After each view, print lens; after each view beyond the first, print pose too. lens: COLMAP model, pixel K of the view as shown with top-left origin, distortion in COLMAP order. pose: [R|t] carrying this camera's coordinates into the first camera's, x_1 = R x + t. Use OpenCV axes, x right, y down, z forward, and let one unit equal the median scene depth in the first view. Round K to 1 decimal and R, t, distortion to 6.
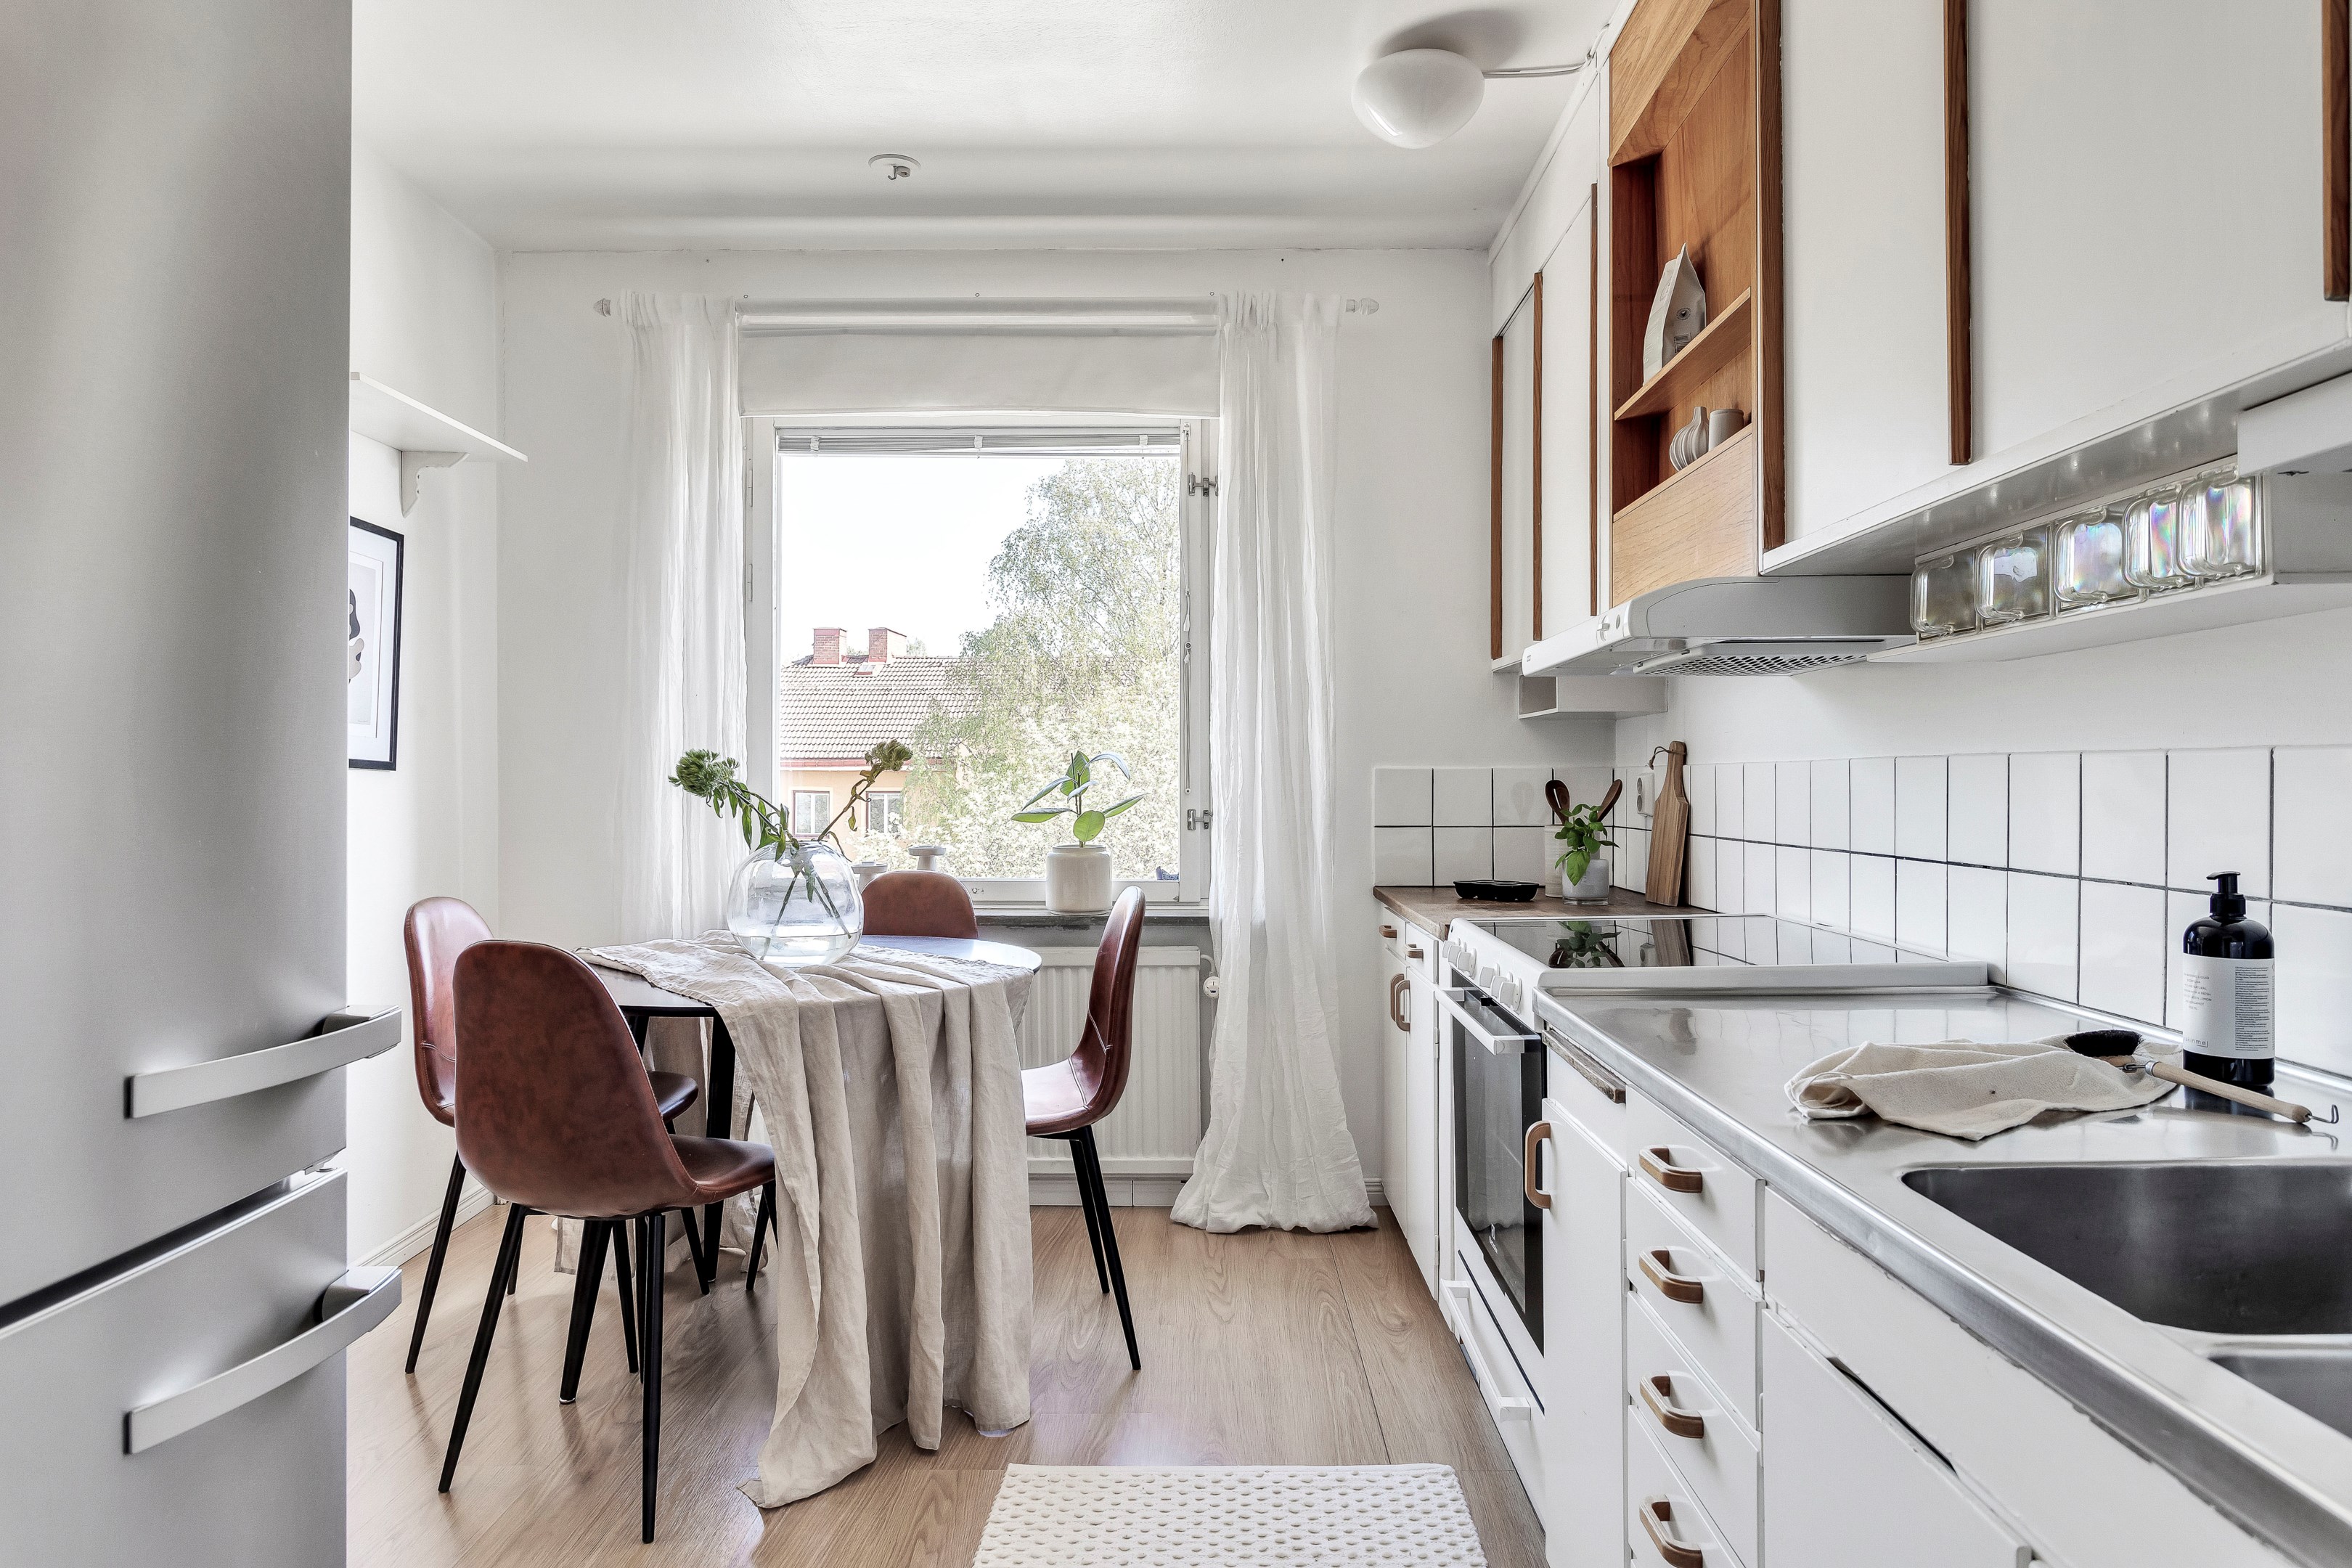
lens RADIAL K [[1411.7, 0, 1187.7], [0, 1411.7, 767.3], [0, 0, 1]] dist [-0.005596, 0.001273]
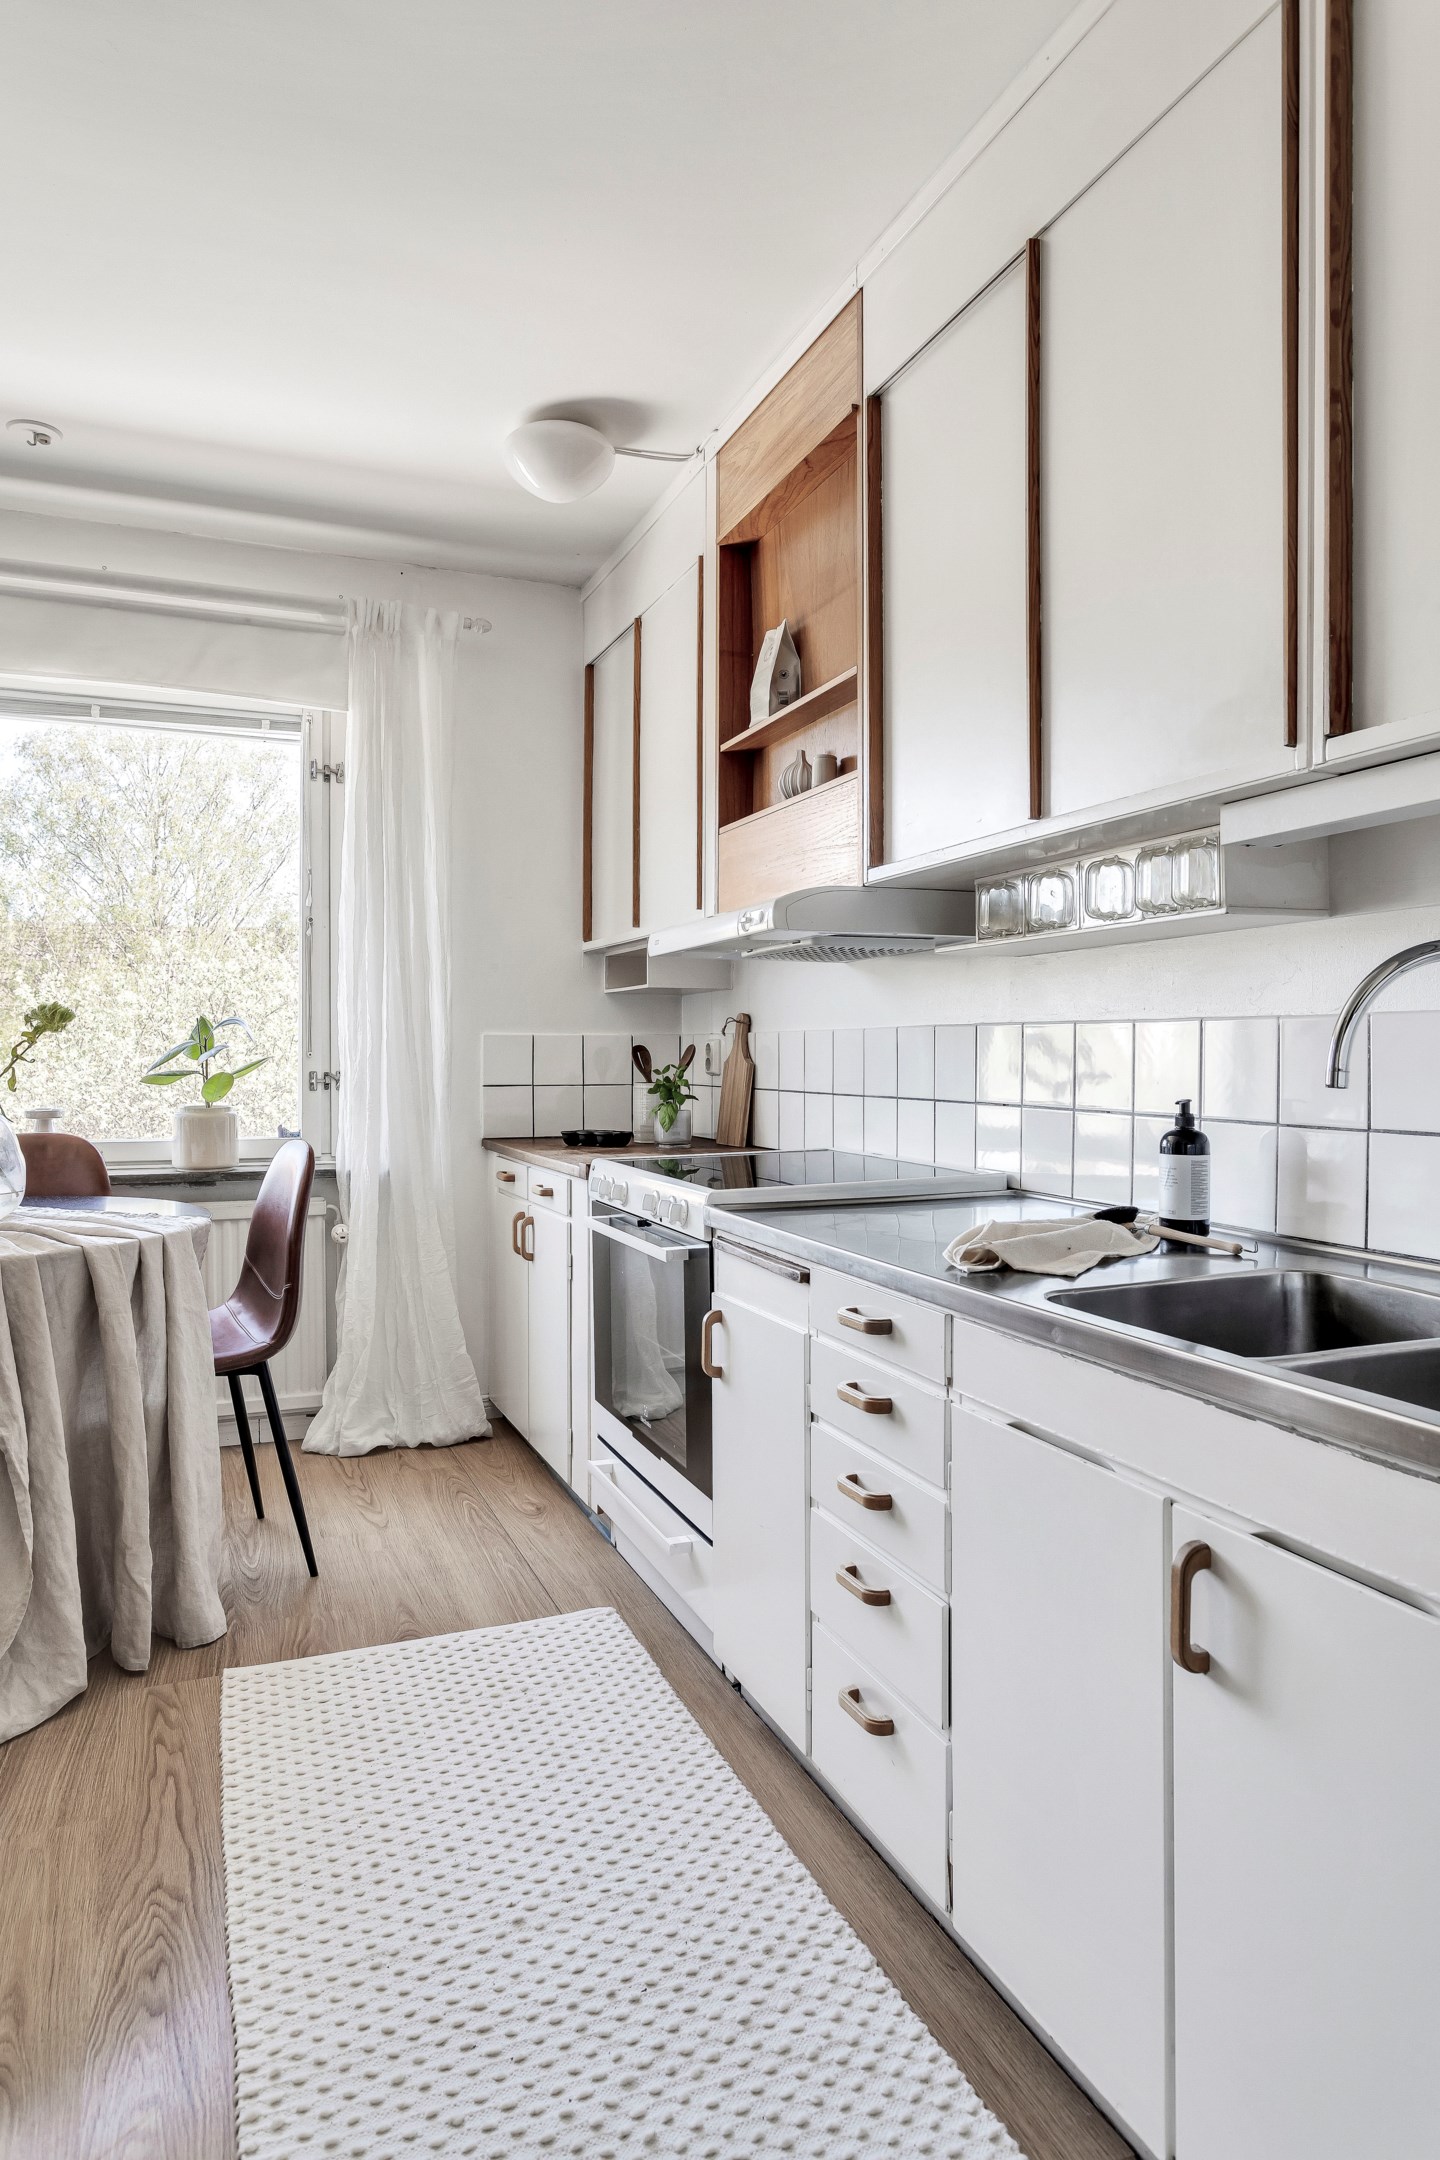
lens RADIAL K [[1315.2, 0, 705.9], [0, 1315.2, 1050.8], [0, 0, 1]] dist [-0.016660, 0.016144]
pose [[0.925710, 0.001485, 0.378232, -0.114670], [-0.004812, 0.999958, 0.007853, 0.005275], [-0.378205, -0.009089, 0.925677, -0.049488]]
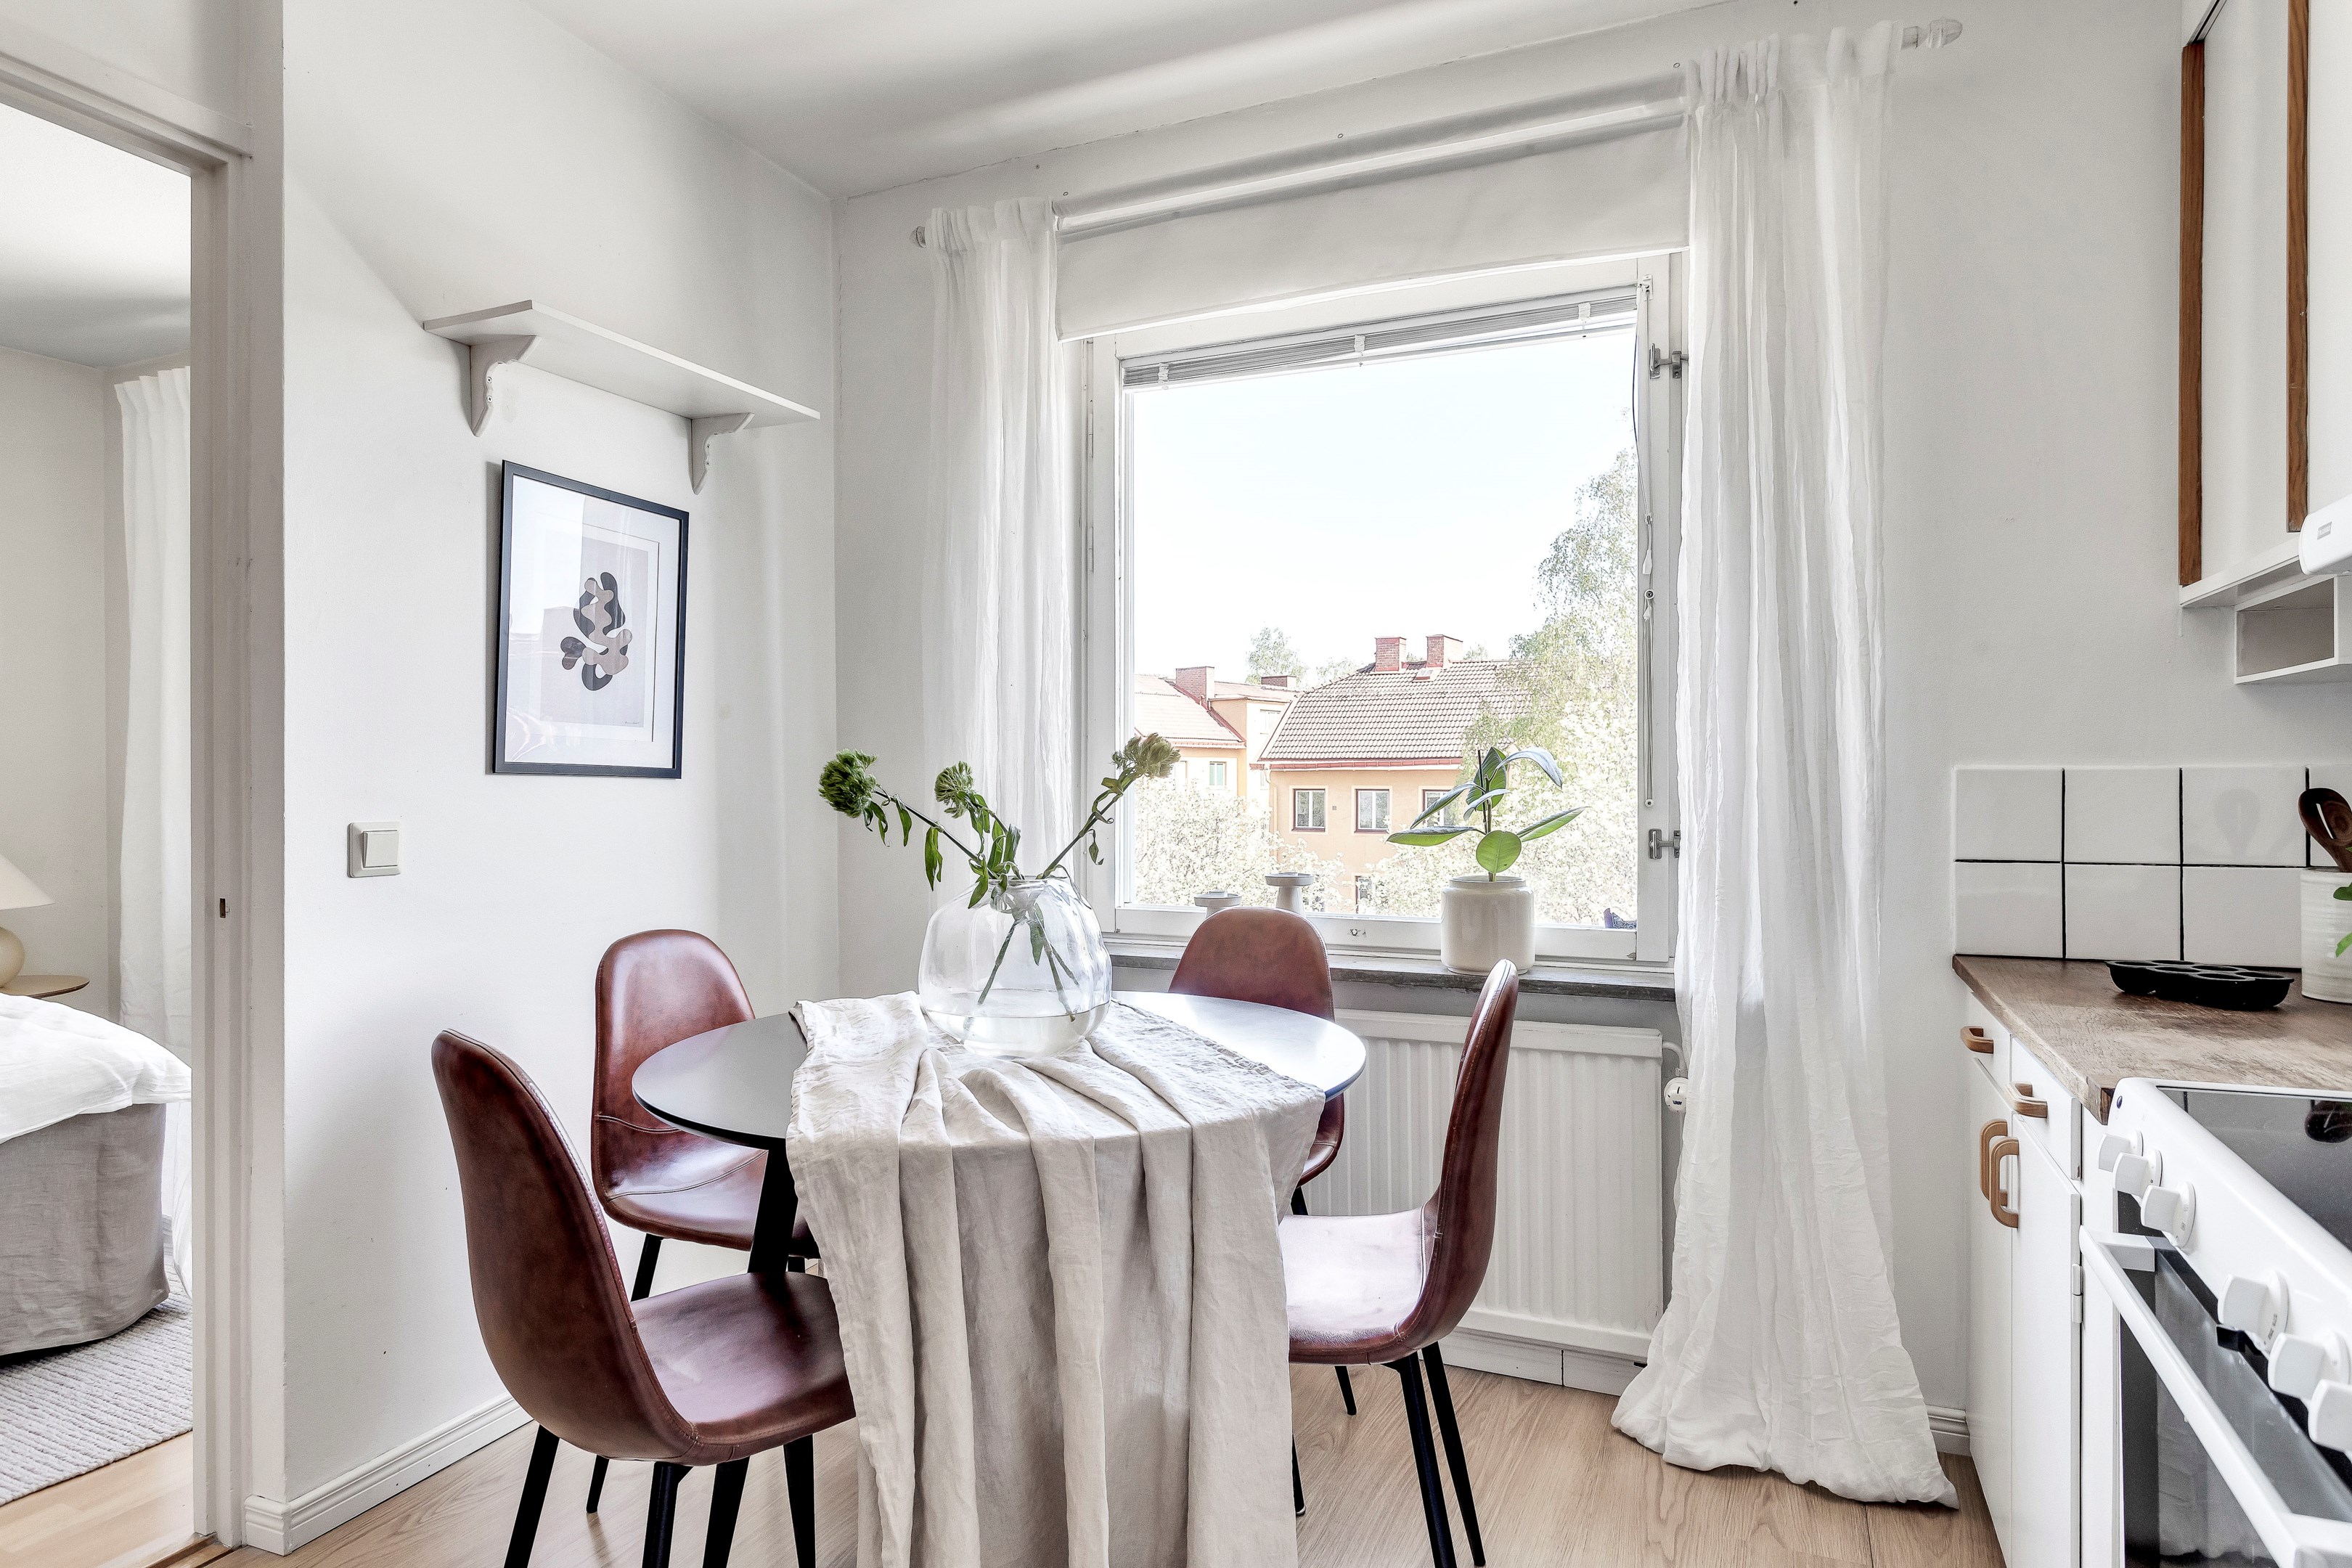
lens RADIAL K [[1315.3, 0, 1176.0], [0, 1315.3, 784.0], [0, 0, 1]] dist [-0.007304, 0.000575]
pose [[0.914651, -0.000533, -0.404244, 0.056685], [0.006058, 0.999905, 0.012390, -0.002381], [0.404199, -0.013782, 0.914567, 0.359358]]
